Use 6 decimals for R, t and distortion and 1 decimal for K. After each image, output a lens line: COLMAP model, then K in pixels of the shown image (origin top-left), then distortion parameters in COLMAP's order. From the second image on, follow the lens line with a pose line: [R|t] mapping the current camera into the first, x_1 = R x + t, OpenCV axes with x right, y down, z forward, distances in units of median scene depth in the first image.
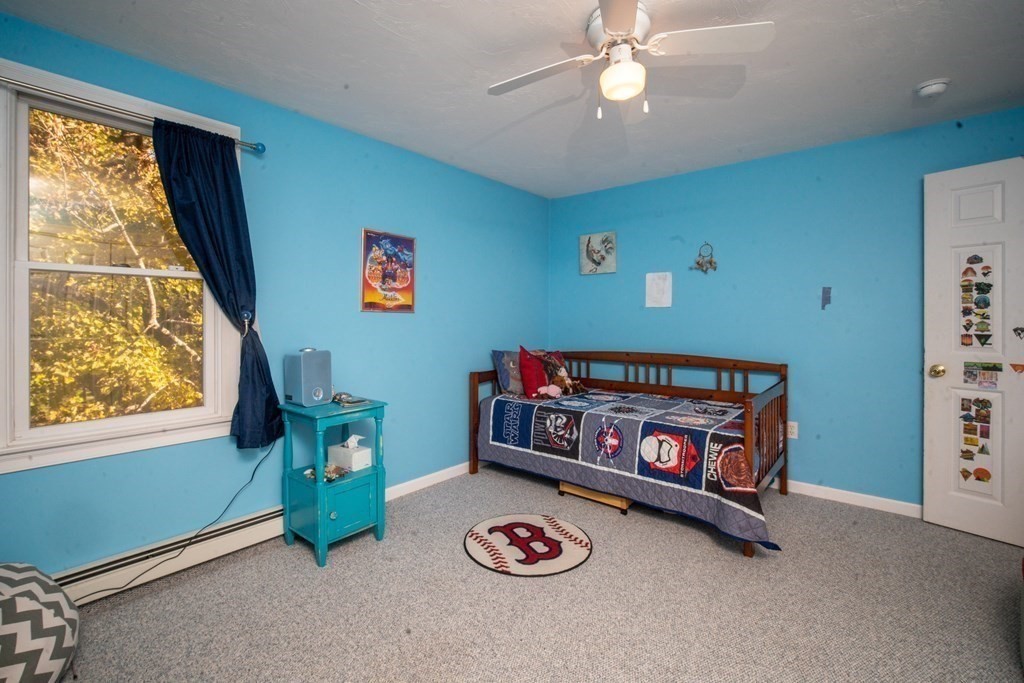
lens RADIAL K [[469.8, 0, 511.0], [0, 469.8, 317.3], [0, 0, 1]] dist [0.000015, -0.000011]
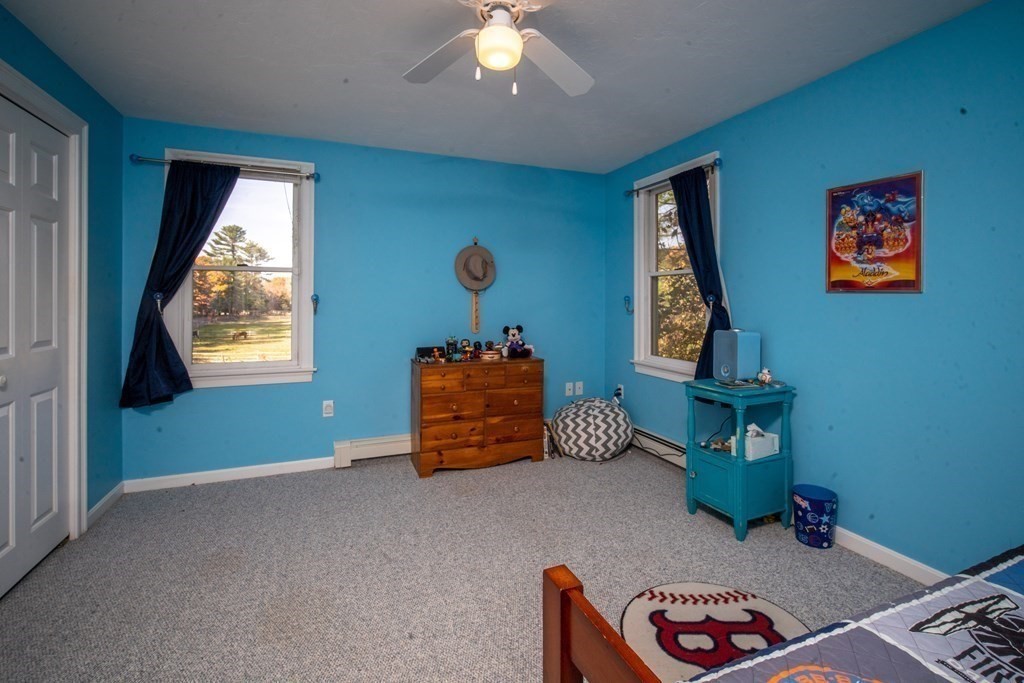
lens RADIAL K [[455.7, 0, 512.9], [0, 455.7, 298.2], [0, 0, 1]] dist [-0.000419, -0.000077]
pose [[-0.461828, -0.003914, -0.886961, 0.604942], [-0.002870, 0.999992, -0.002919, 0.000864], [0.886965, 0.001198, -0.461835, 0.849799]]
